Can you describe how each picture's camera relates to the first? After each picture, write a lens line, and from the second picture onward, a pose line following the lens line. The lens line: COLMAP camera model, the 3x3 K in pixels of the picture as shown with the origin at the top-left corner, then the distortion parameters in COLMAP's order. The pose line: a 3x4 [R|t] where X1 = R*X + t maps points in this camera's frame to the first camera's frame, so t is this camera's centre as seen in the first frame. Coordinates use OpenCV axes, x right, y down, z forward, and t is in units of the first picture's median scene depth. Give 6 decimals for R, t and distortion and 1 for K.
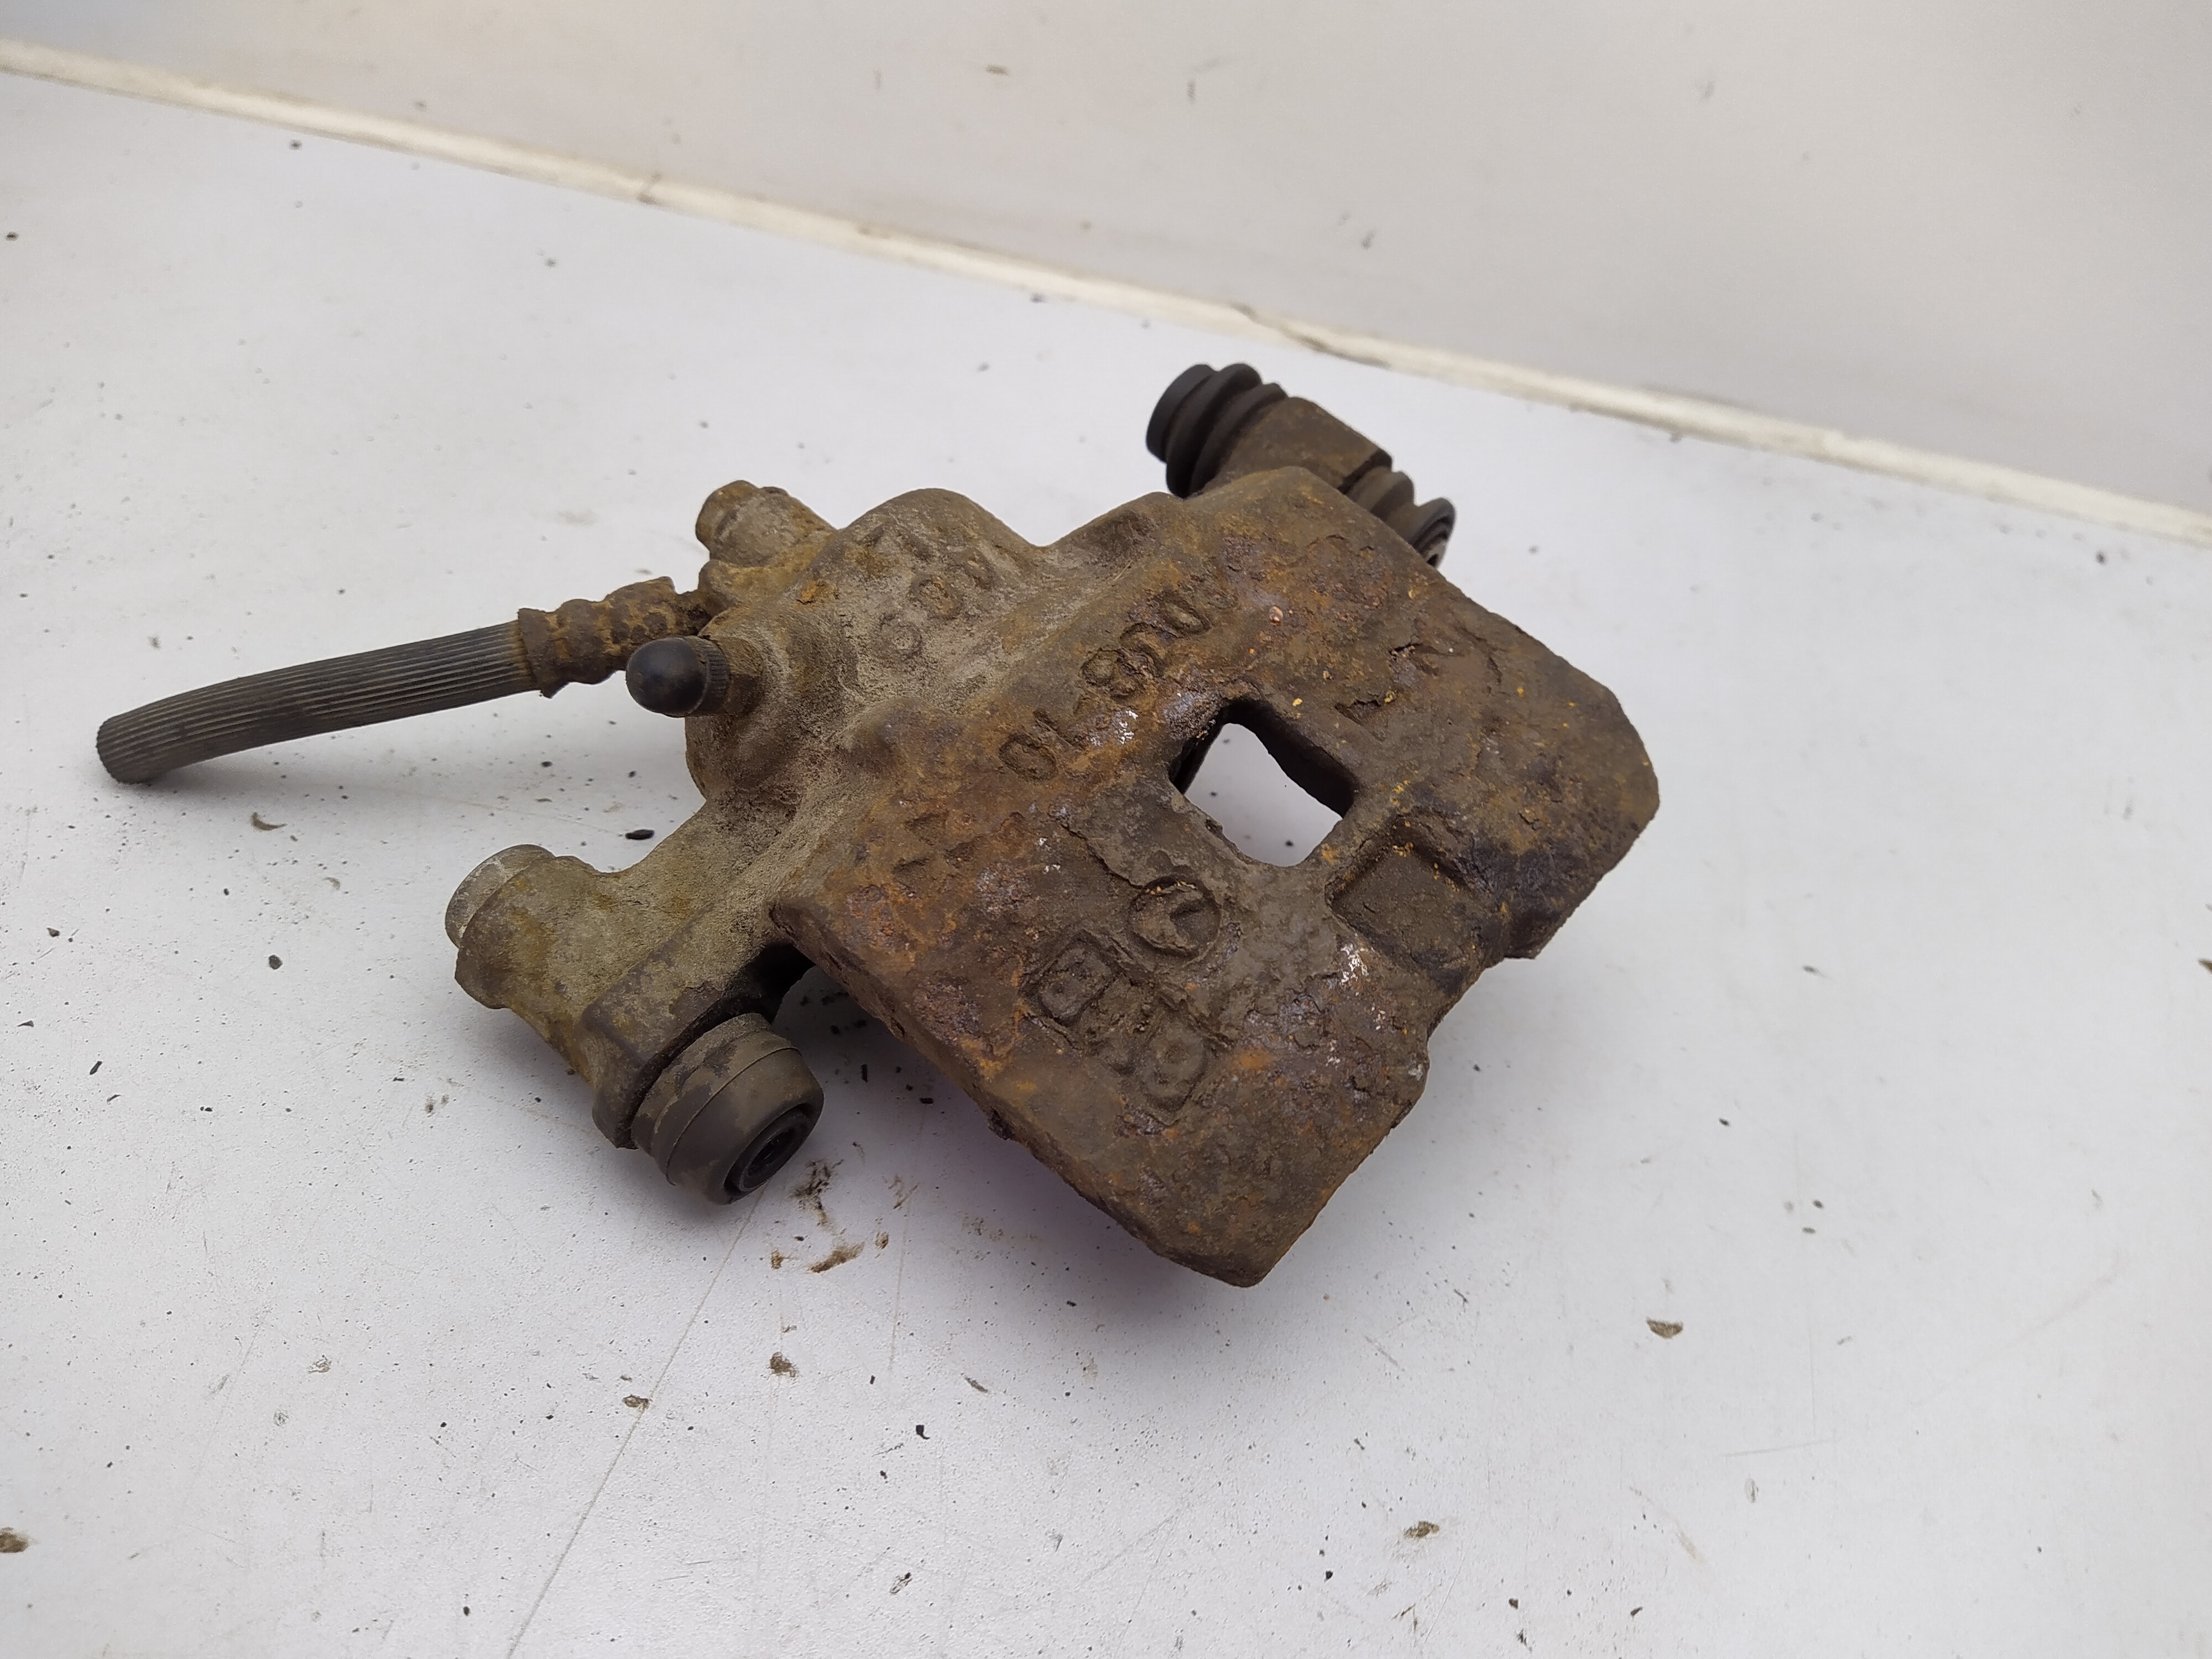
lens RADIAL K [[1743.8, 0, 1143.8], [0, 1743.8, 855.0], [0, 0, 1]] dist [0.065211, -0.105785]
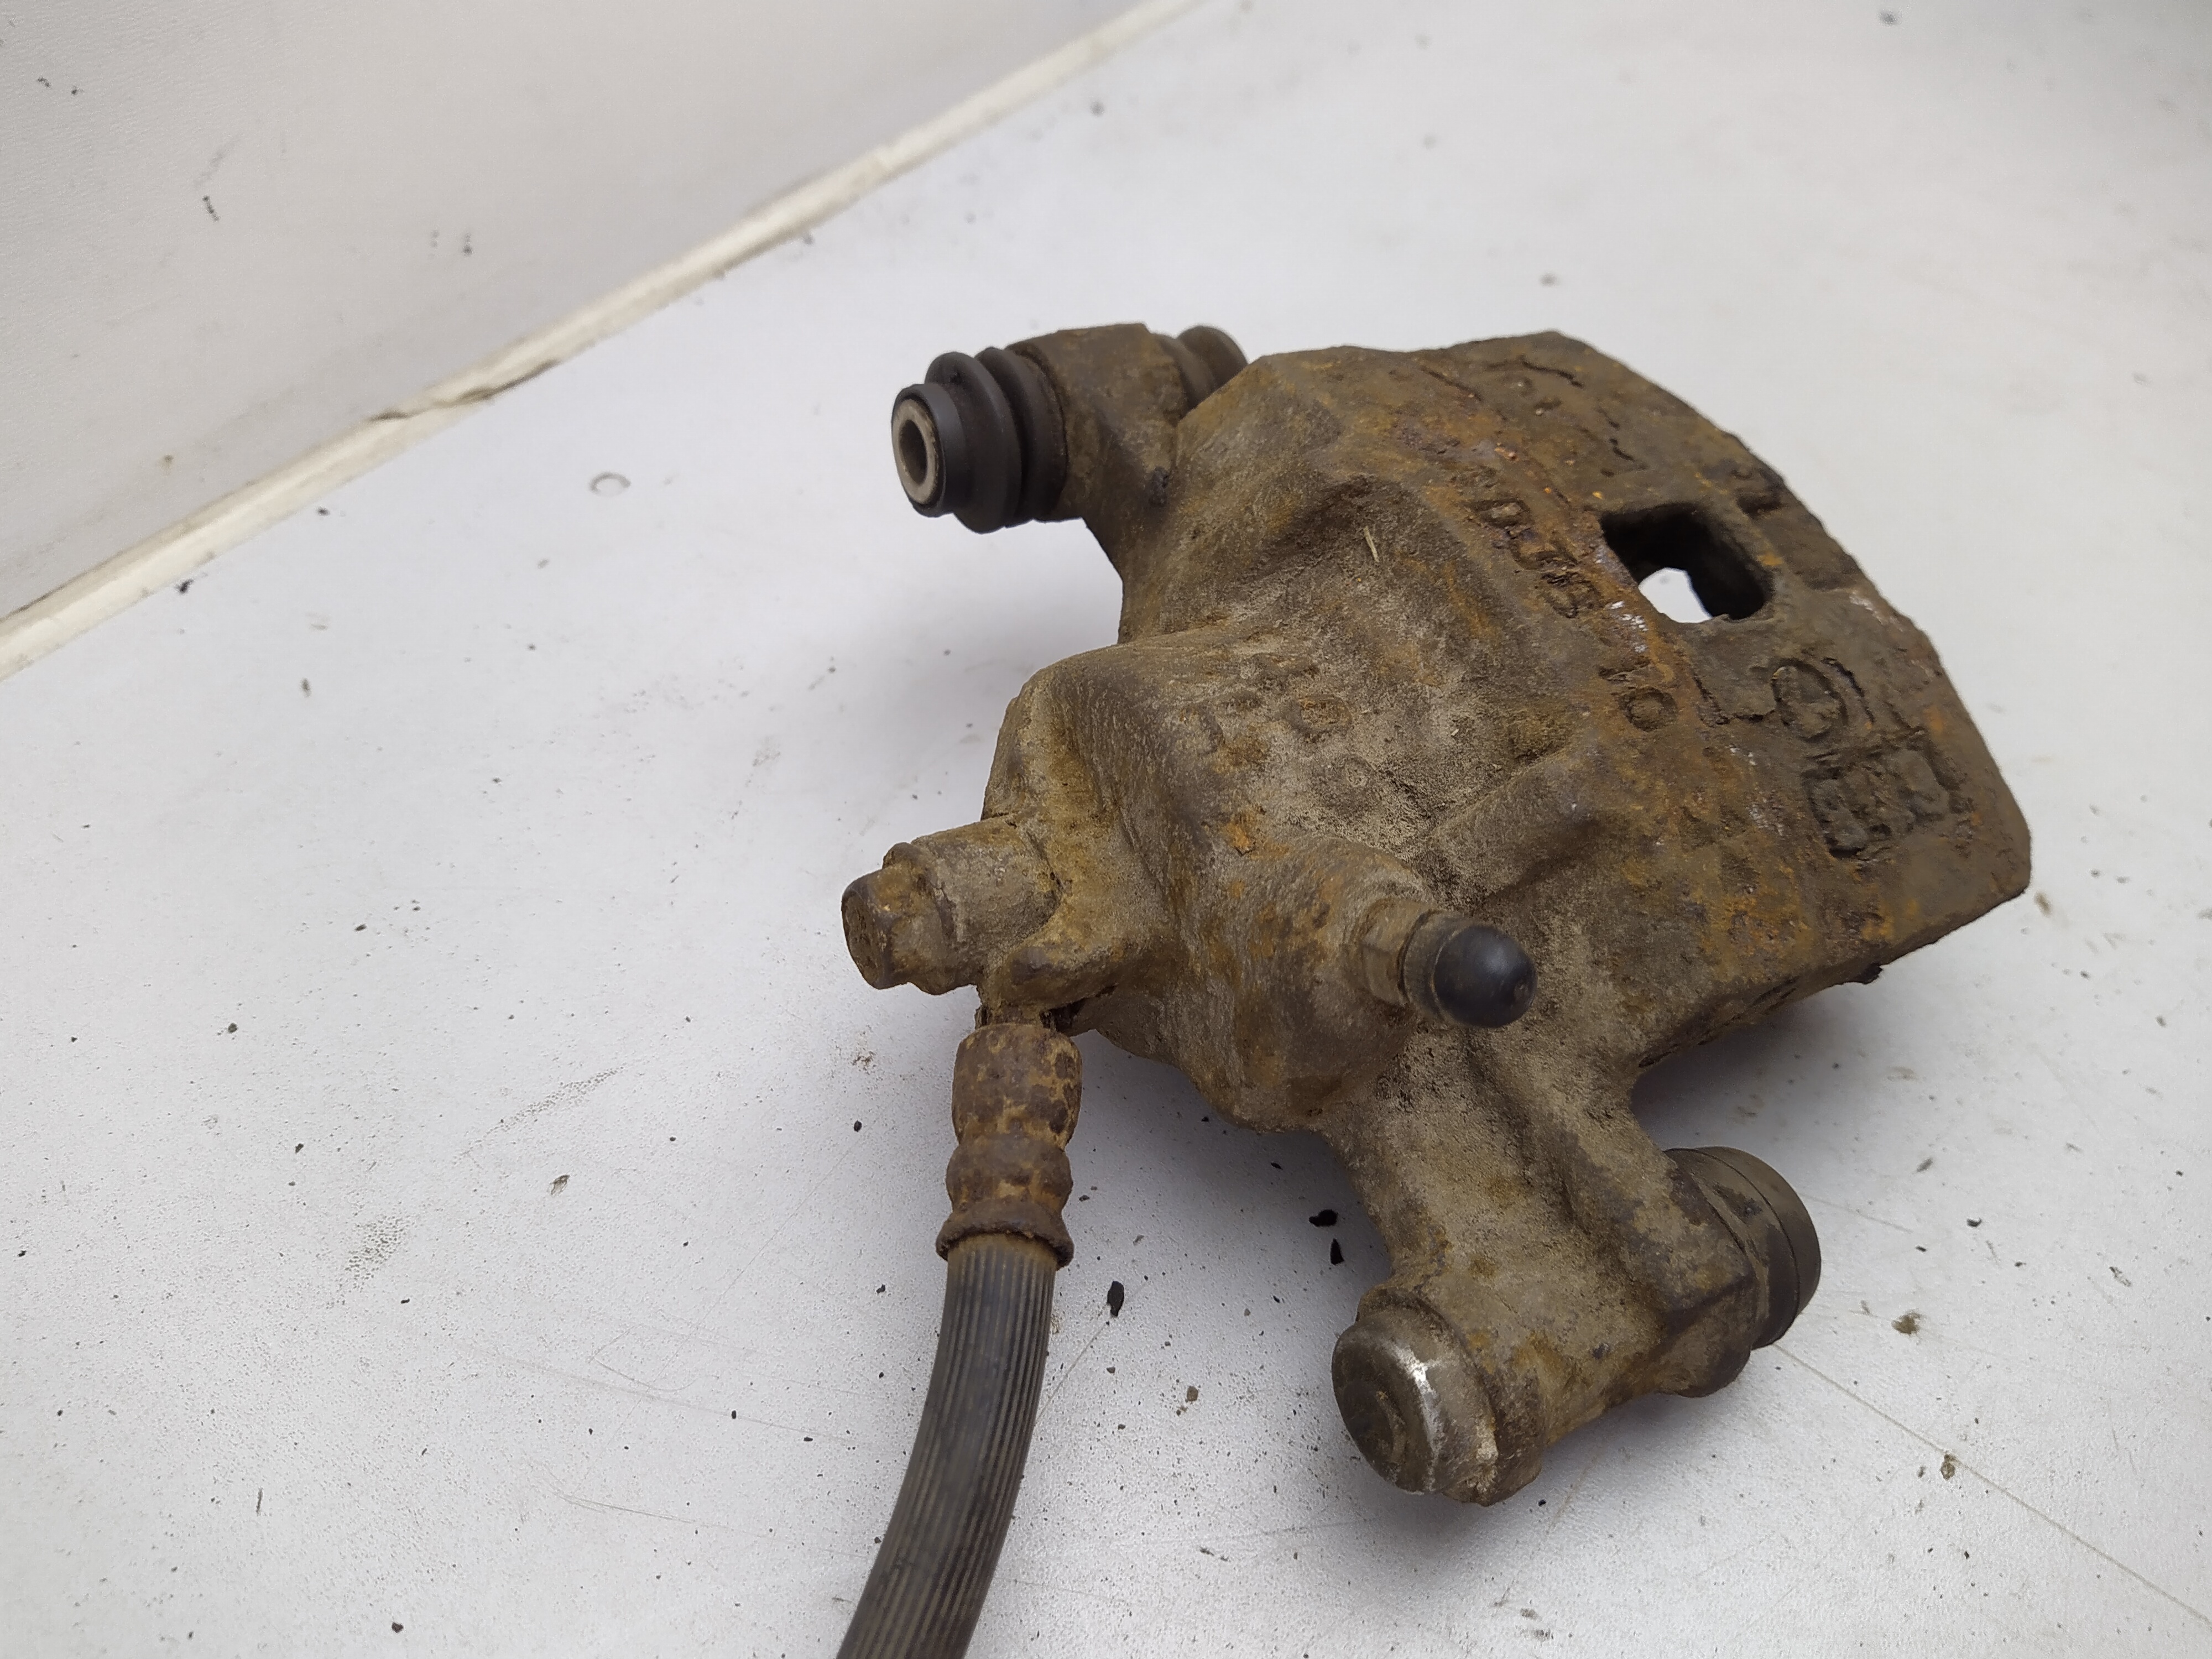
lens RADIAL K [[1743.8, 0, 971.2], [0, 1743.8, 853.6], [0, 0, 1]] dist [0.065211, -0.105785]
pose [[0.358444, -0.728729, 0.583499, -0.705616], [0.649555, 0.643609, 0.404778, -0.547571], [-0.670519, 0.233925, 0.704048, 0.568245]]
